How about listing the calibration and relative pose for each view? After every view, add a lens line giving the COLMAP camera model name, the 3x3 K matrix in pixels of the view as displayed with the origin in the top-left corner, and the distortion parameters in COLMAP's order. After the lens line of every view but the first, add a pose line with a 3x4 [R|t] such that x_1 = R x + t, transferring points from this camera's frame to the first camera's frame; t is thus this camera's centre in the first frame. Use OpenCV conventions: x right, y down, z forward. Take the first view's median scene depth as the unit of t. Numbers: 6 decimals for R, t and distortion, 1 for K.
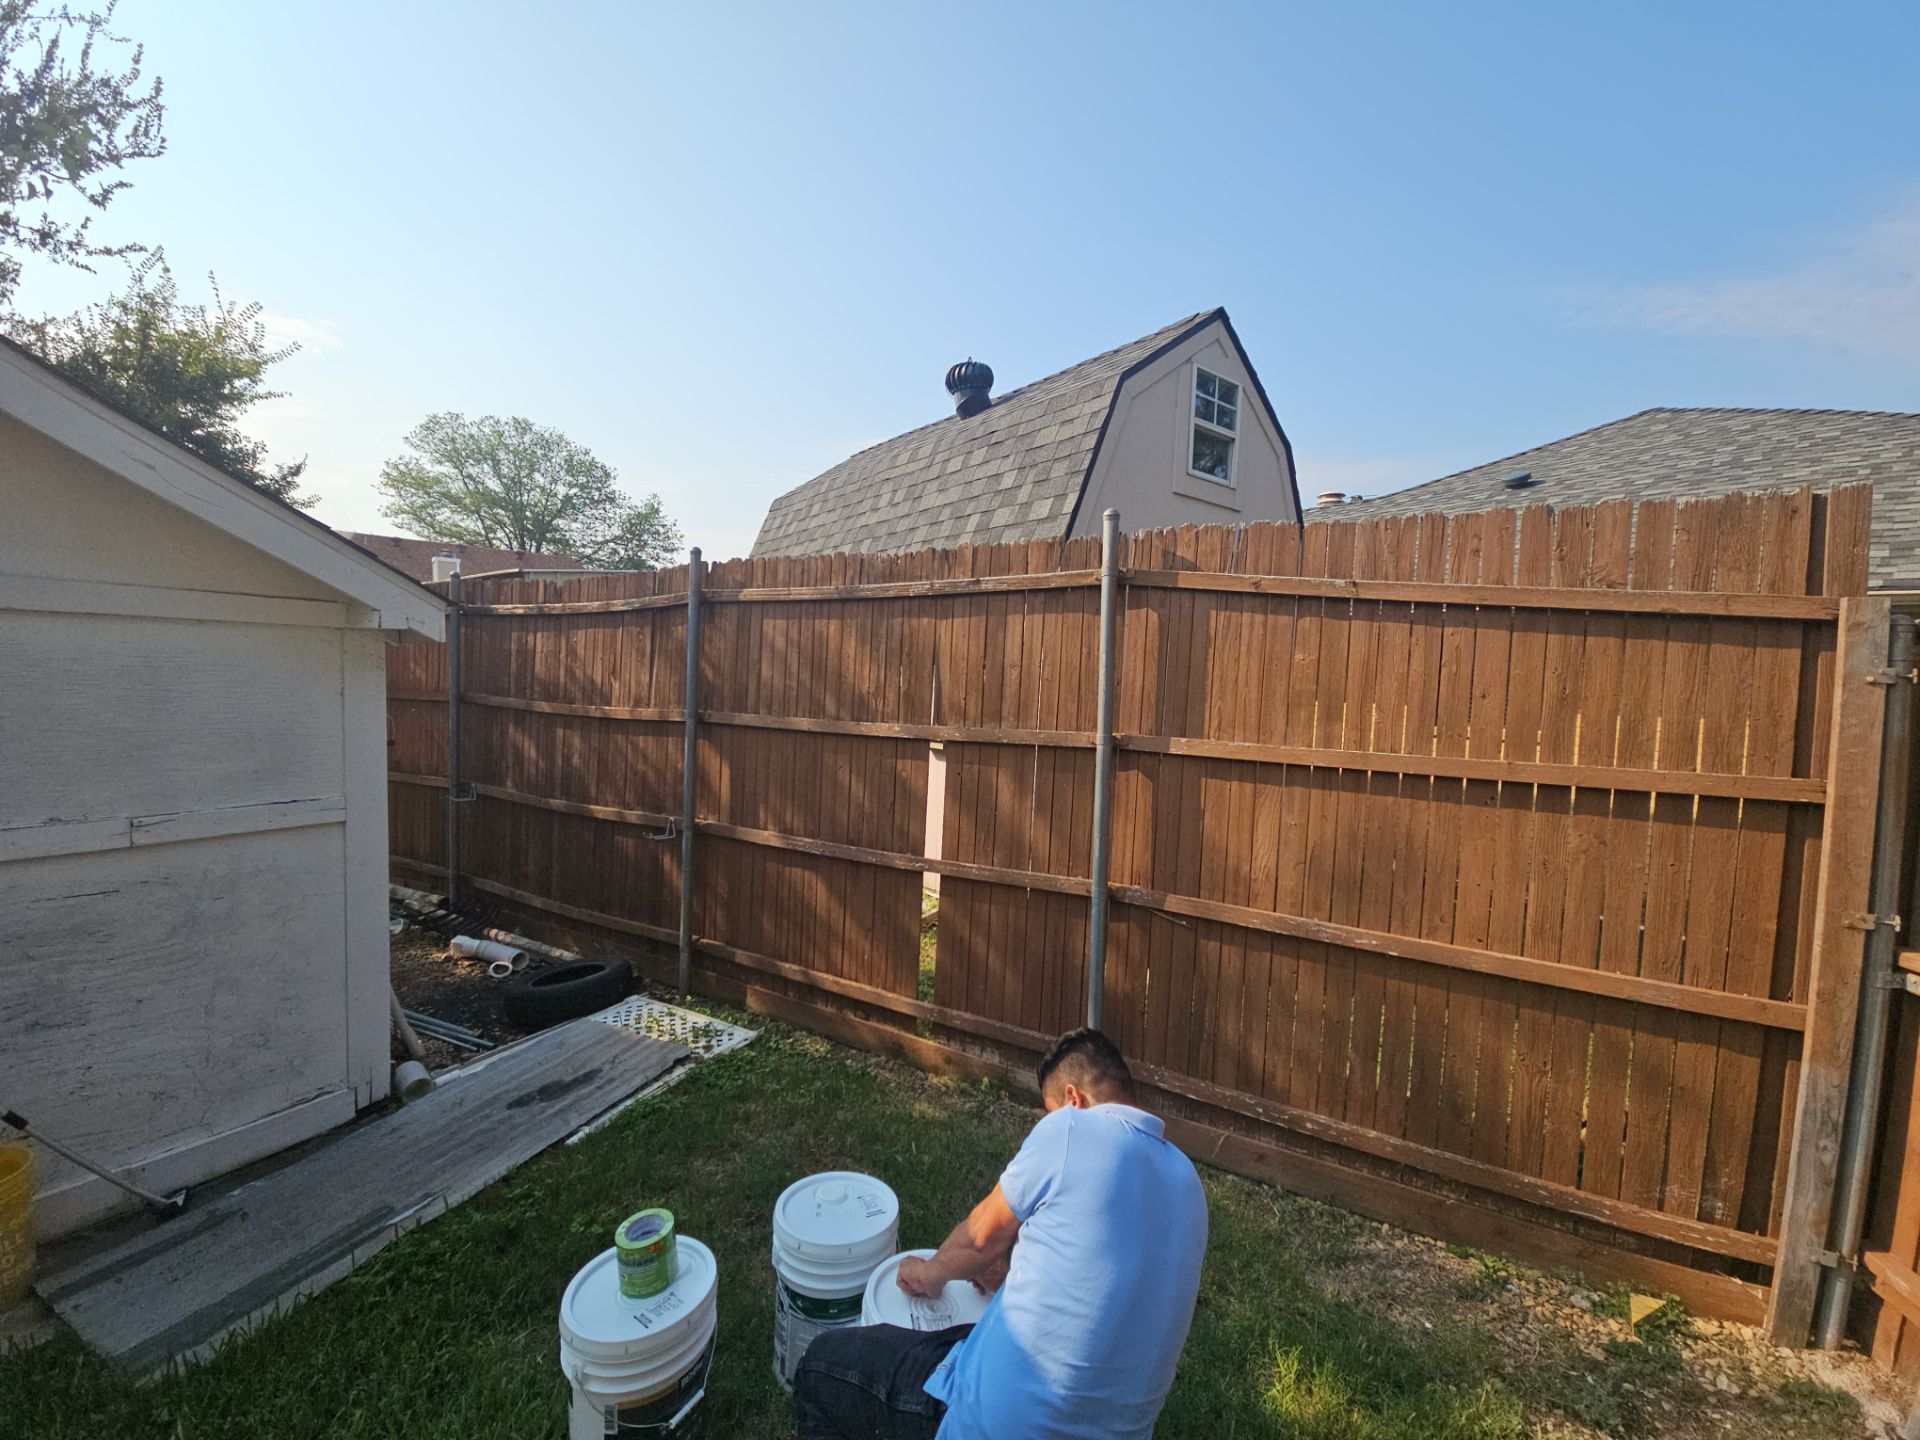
lens RADIAL K [[780.9, 0, 949.6], [0, 780.9, 739.7], [0, 0, 1]] dist [0.013288, -0.008740]
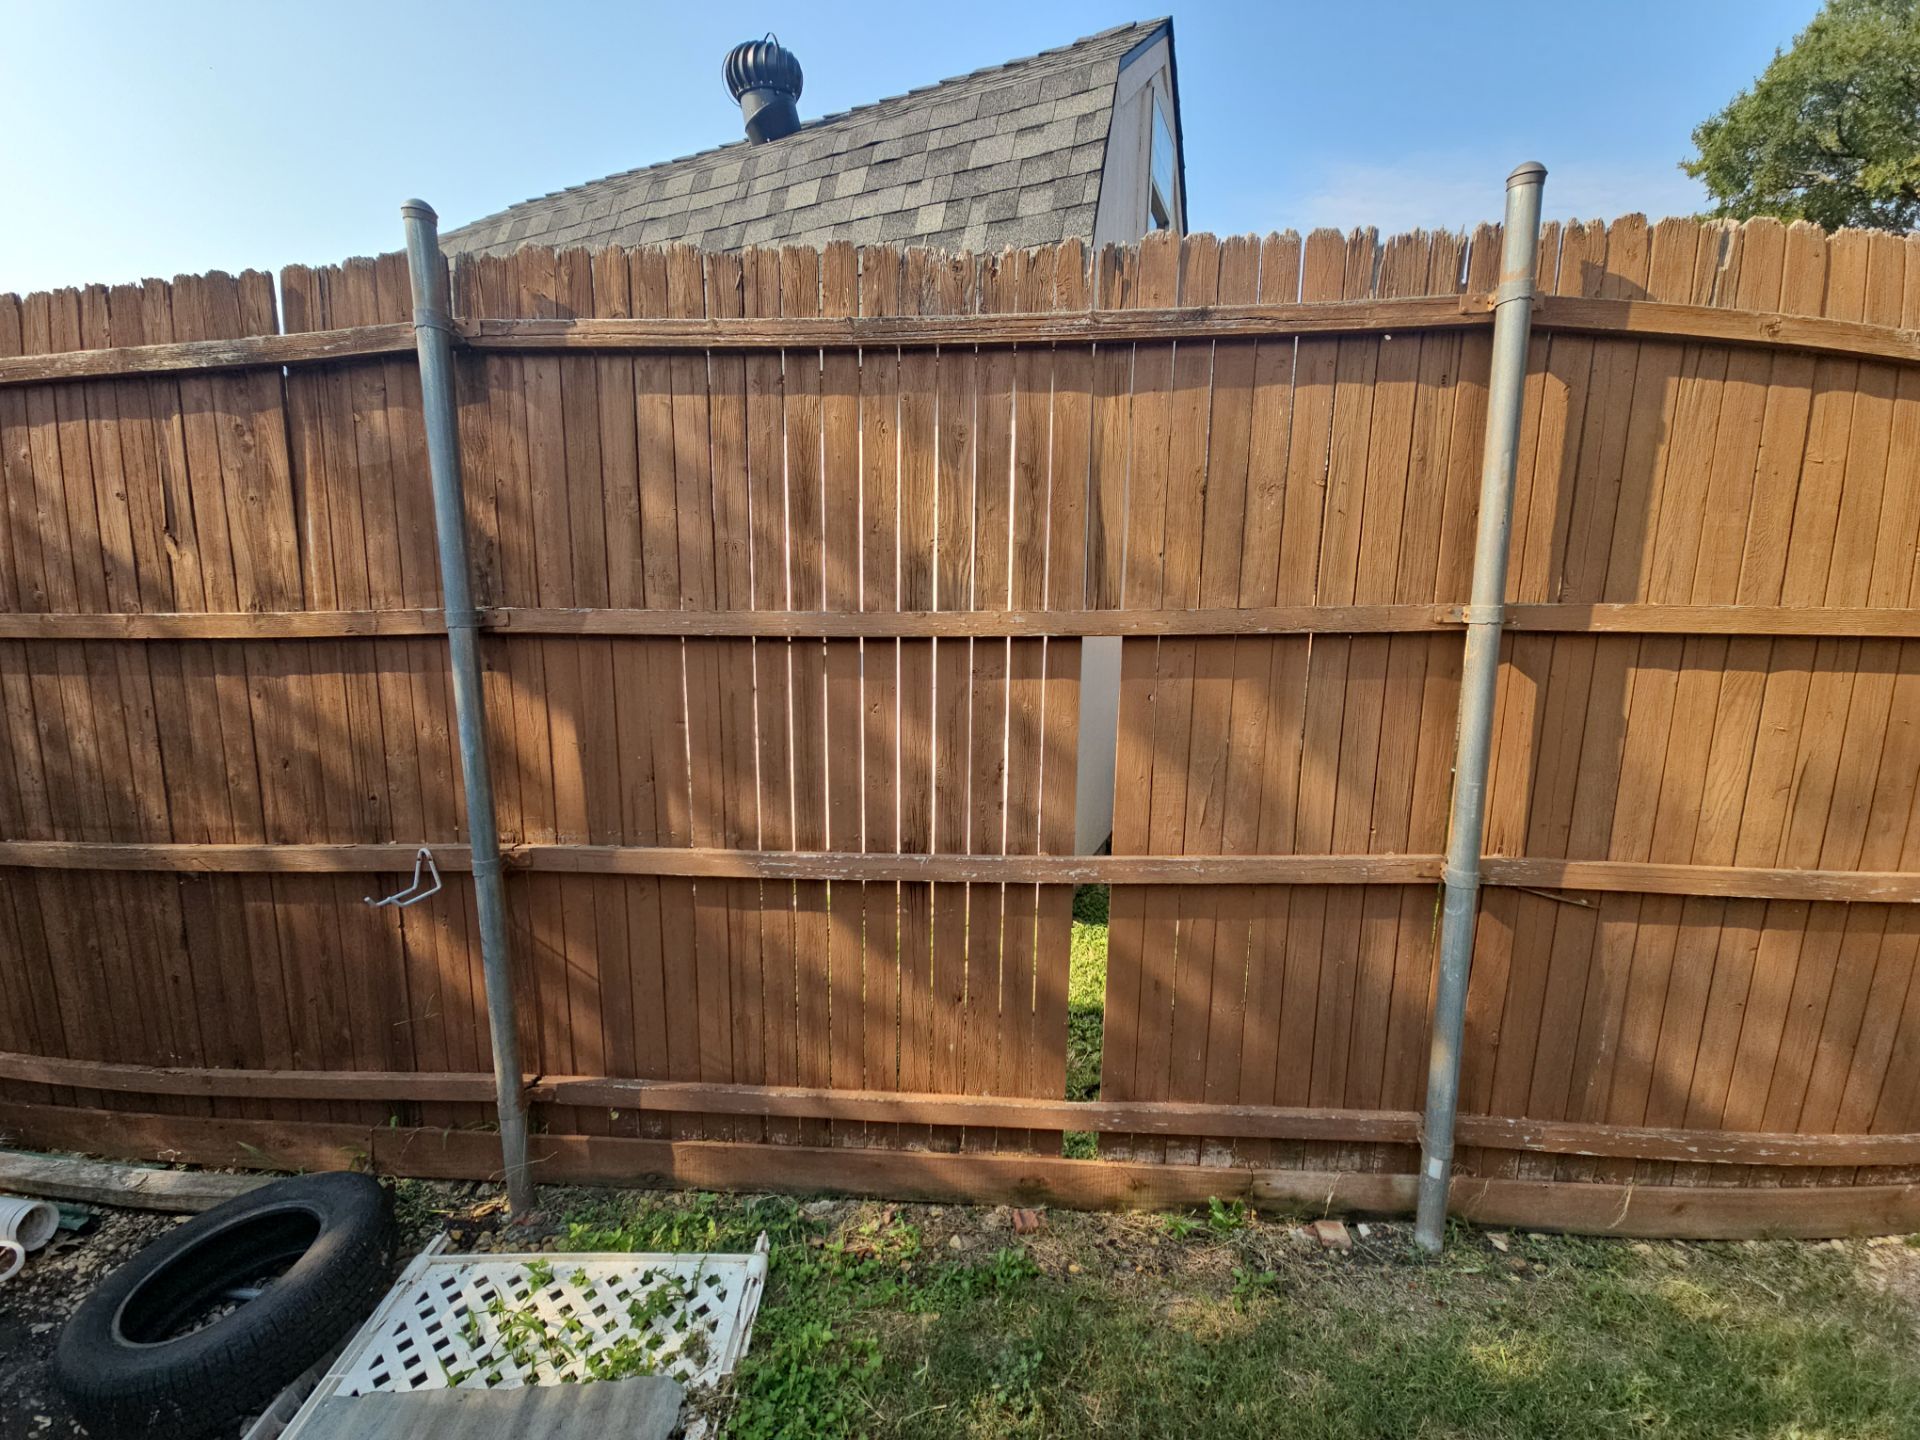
lens RADIAL K [[780.9, 0, 956.0], [0, 780.9, 726.0], [0, 0, 1]] dist [0.013288, -0.008740]
pose [[0.887699, -0.114031, 0.446081, -0.356699], [0.060317, 0.989298, 0.132862, -0.015679], [-0.456457, -0.091035, 0.885076, 0.594689]]
